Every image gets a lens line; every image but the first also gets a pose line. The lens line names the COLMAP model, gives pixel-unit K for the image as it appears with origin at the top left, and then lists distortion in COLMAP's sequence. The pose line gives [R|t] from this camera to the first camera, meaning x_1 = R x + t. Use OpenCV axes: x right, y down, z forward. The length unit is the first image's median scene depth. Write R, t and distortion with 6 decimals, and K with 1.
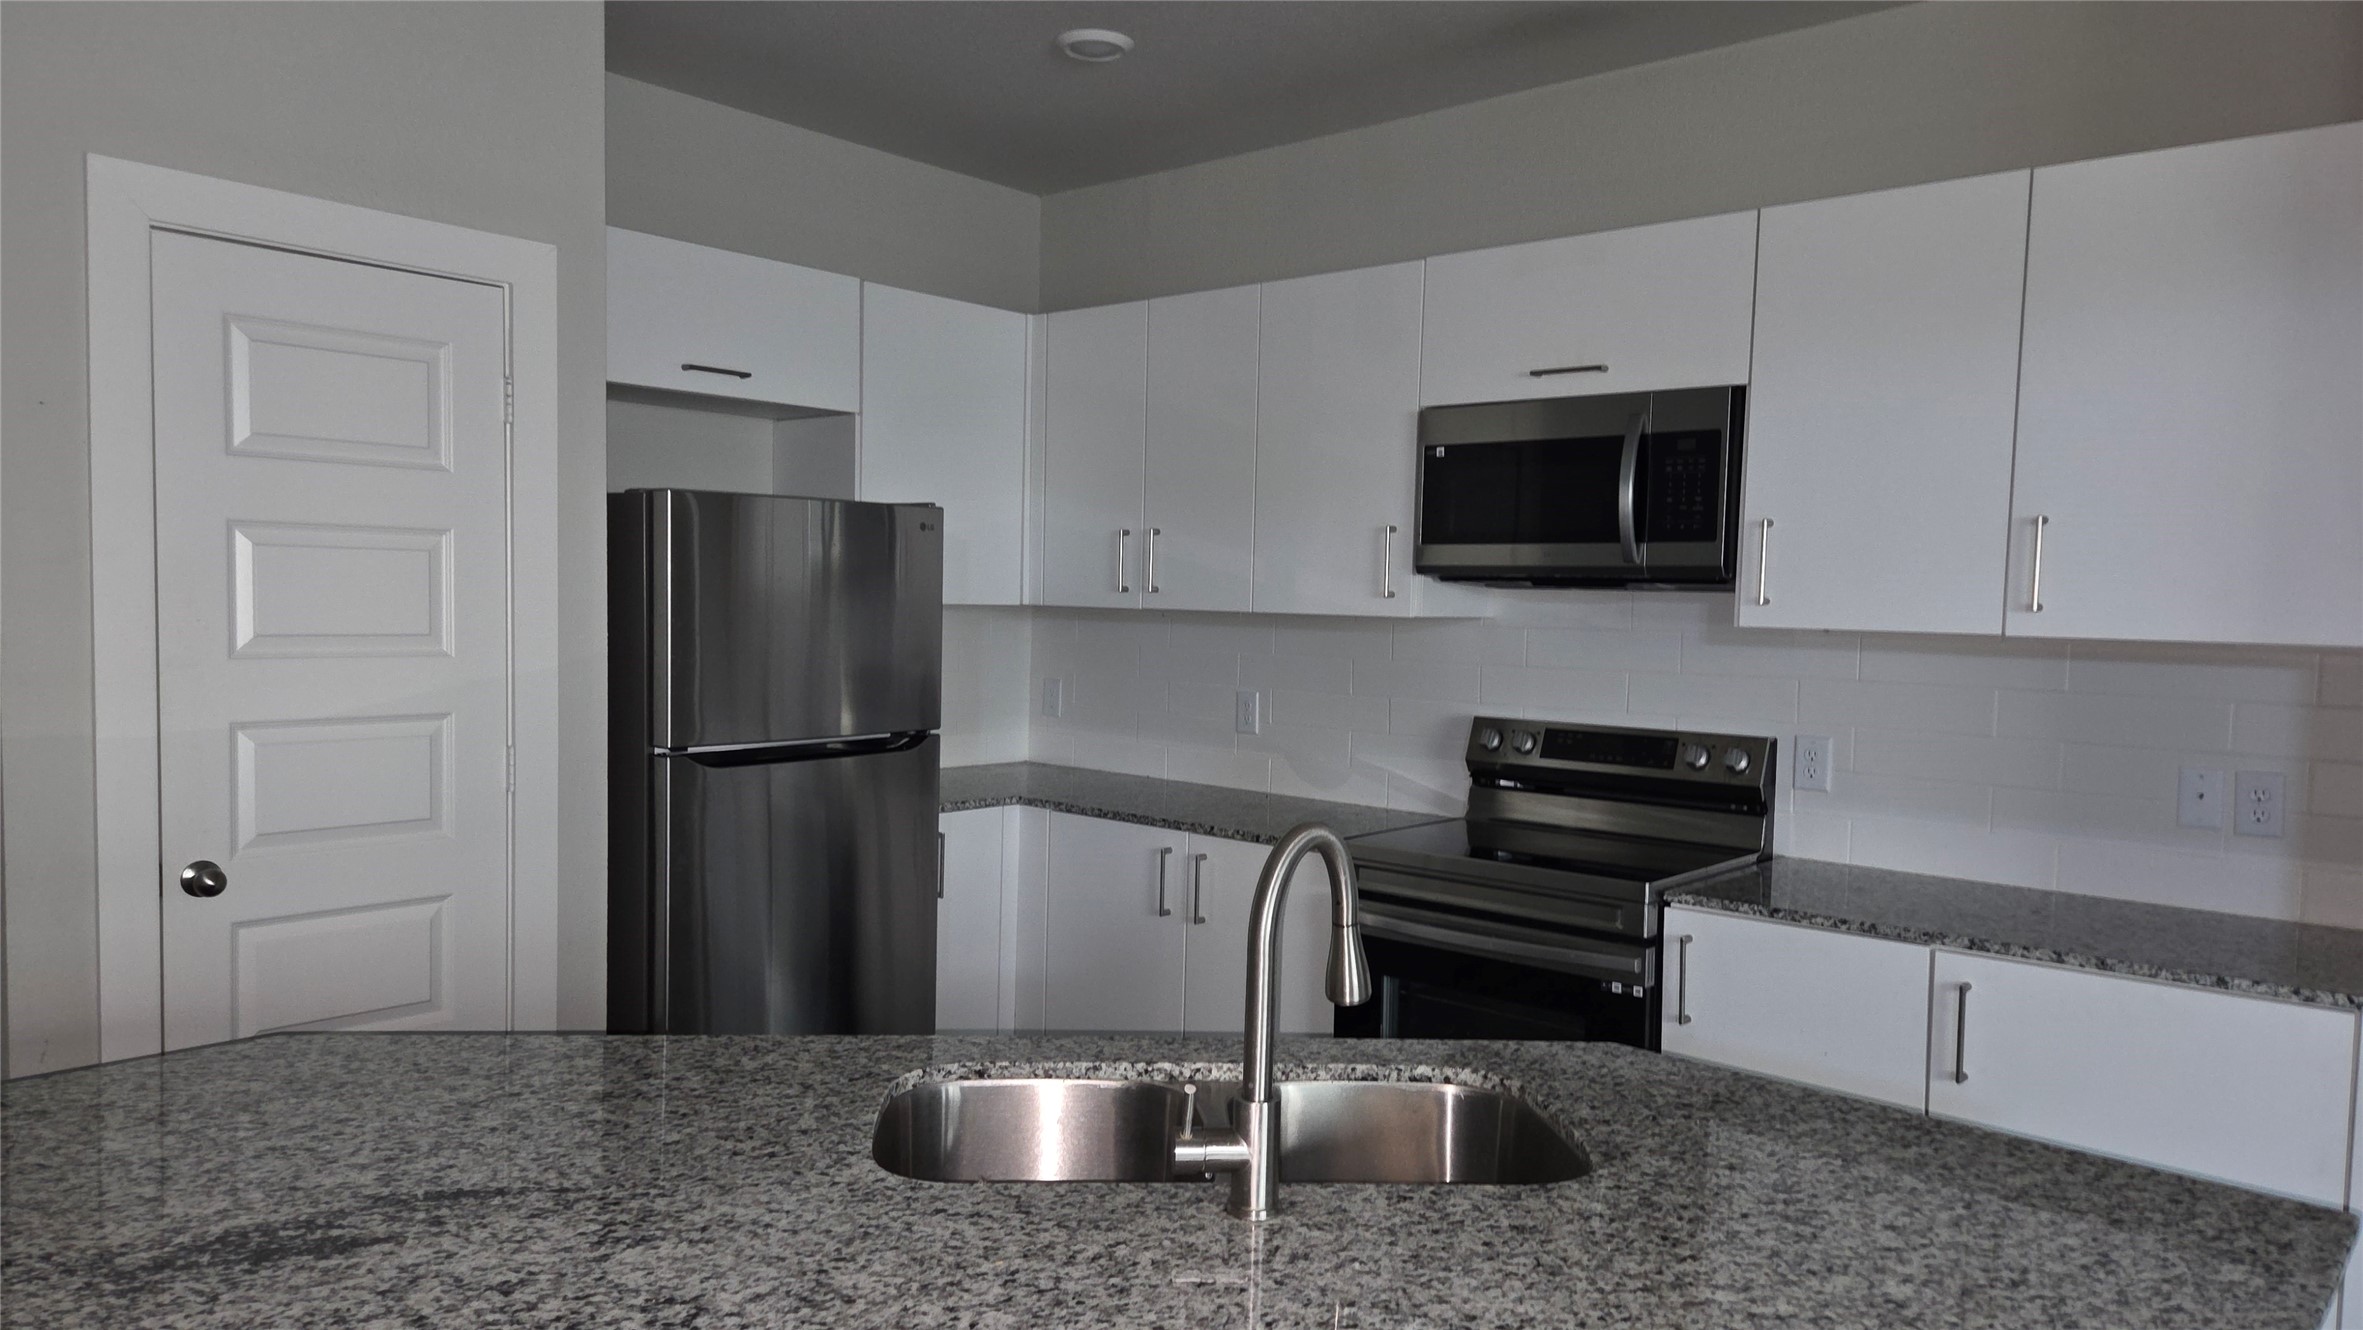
lens RADIAL K [[1633.6, 0, 1183.8], [0, 1633.6, 667.2], [0, 0, 1]] dist [0.060866, 0.000692]
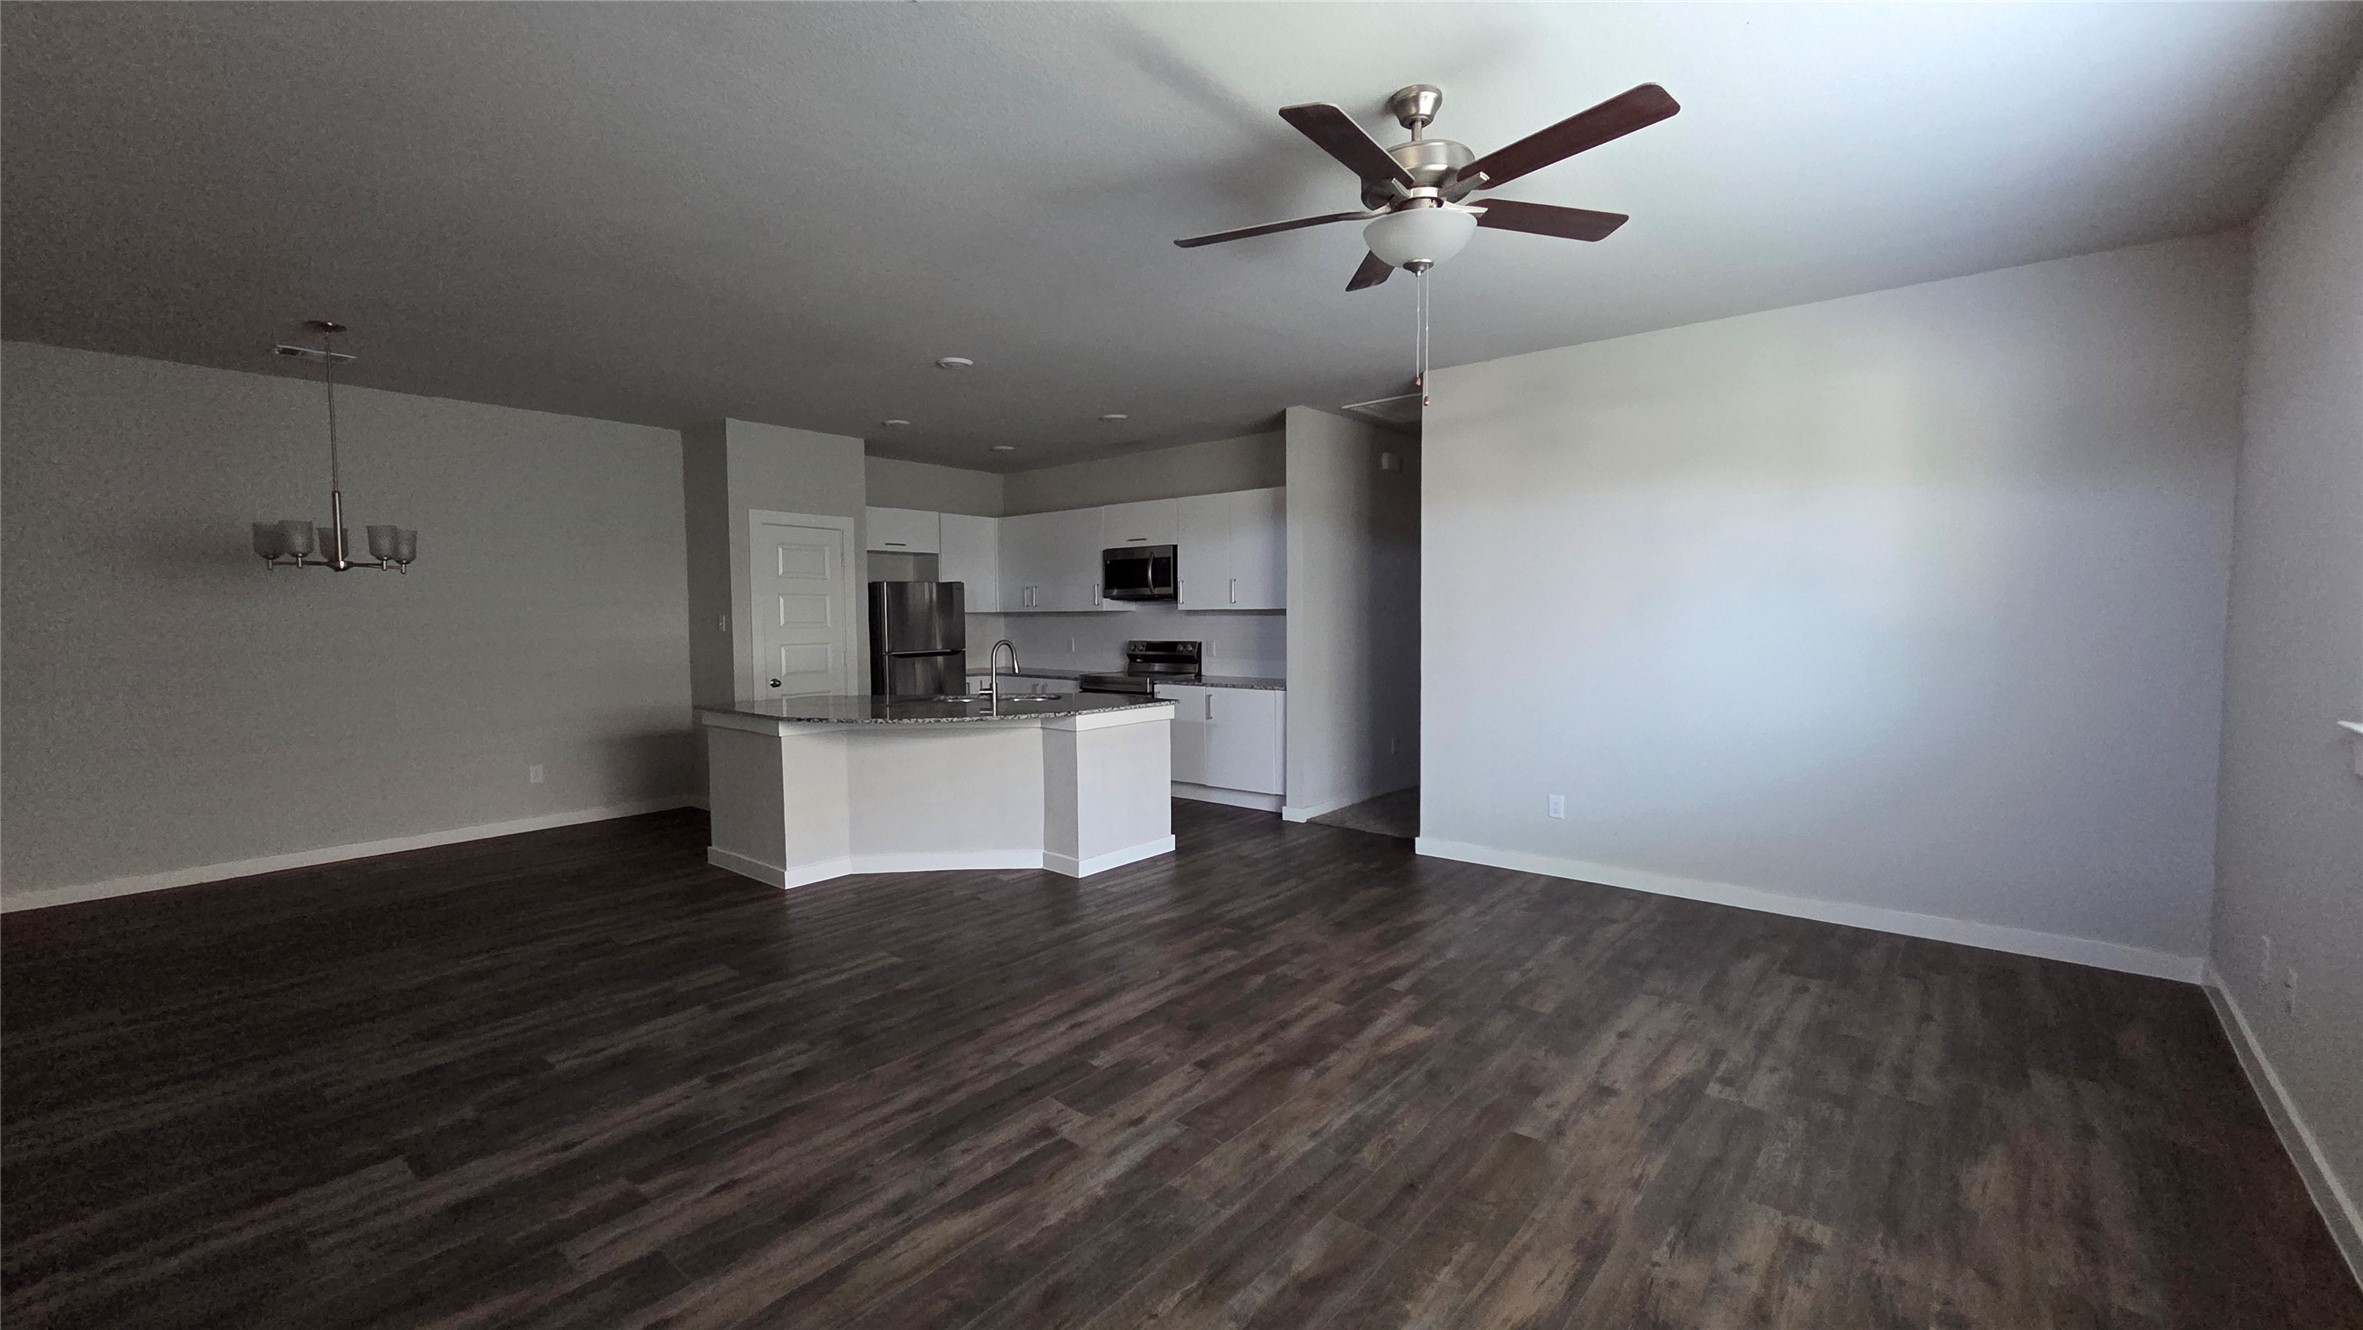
lens RADIAL K [[967.0, 0, 1187.5], [0, 967.0, 663.2], [0, 0, 1]] dist [0.006364, -0.001002]
pose [[0.999413, -0.031896, 0.012521, 0.284752], [0.031847, 0.999484, 0.004086, 0.075368], [-0.012645, -0.003685, 0.999913, -1.010201]]
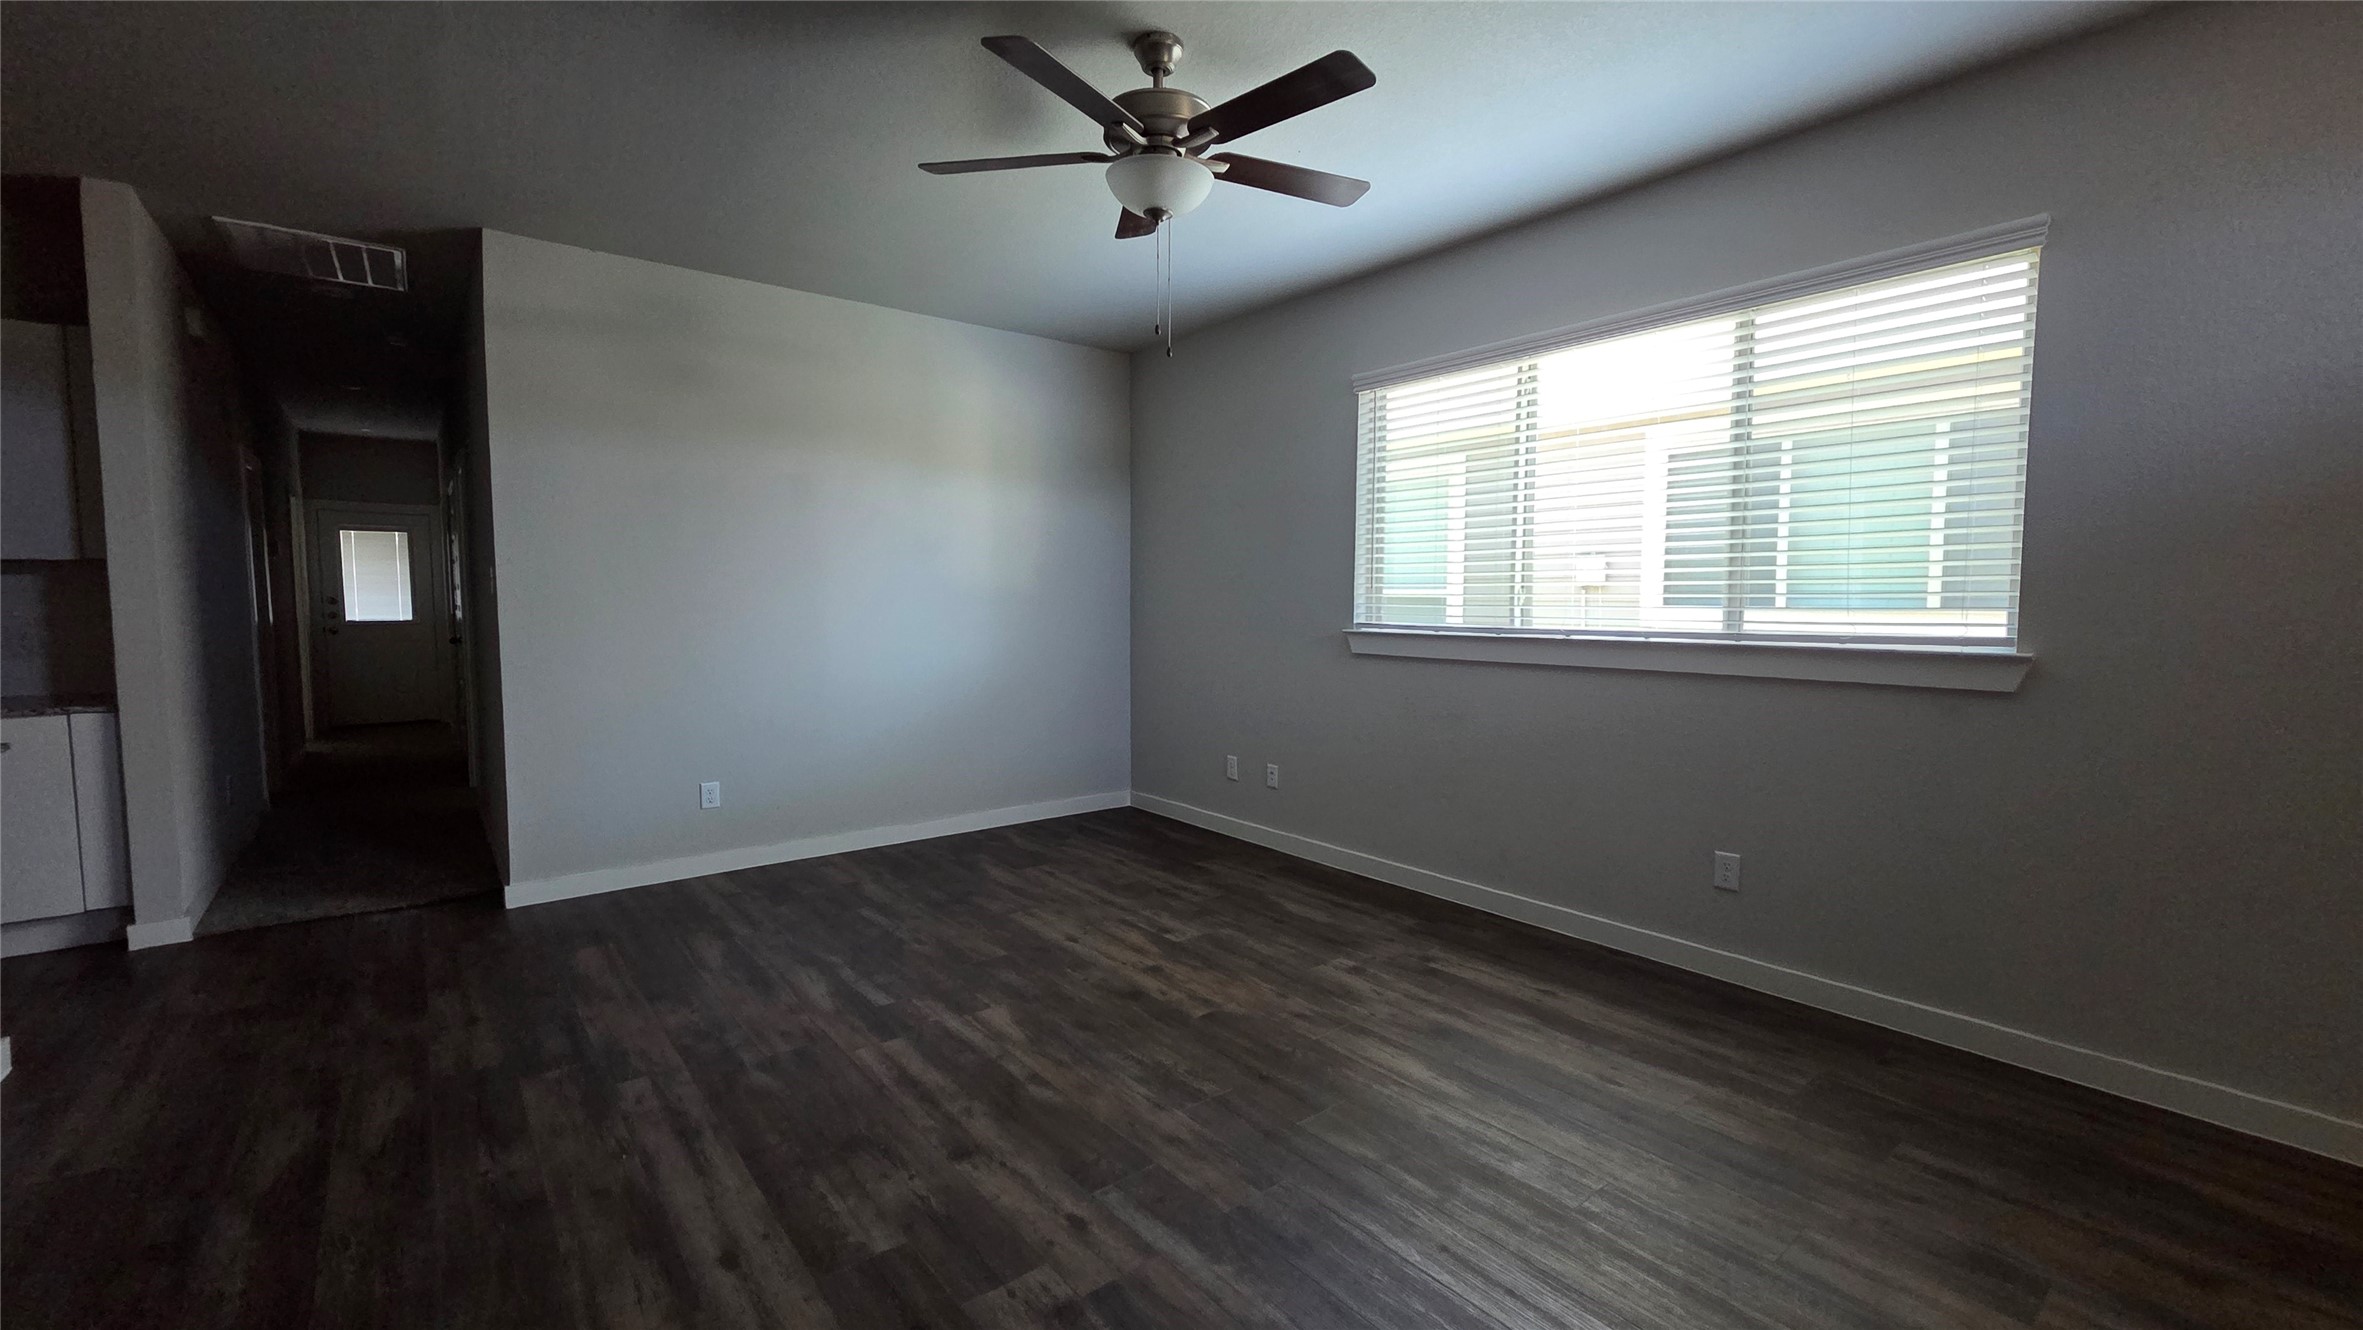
lens RADIAL K [[967.0, 0, 1189.6], [0, 967.0, 661.7], [0, 0, 1]] dist [0.006364, -0.001002]
pose [[0.184735, -0.090207, 0.978640, -0.208784], [0.051701, 0.995292, 0.081983, 0.067287], [-0.981428, 0.035452, 0.188529, -0.498302]]
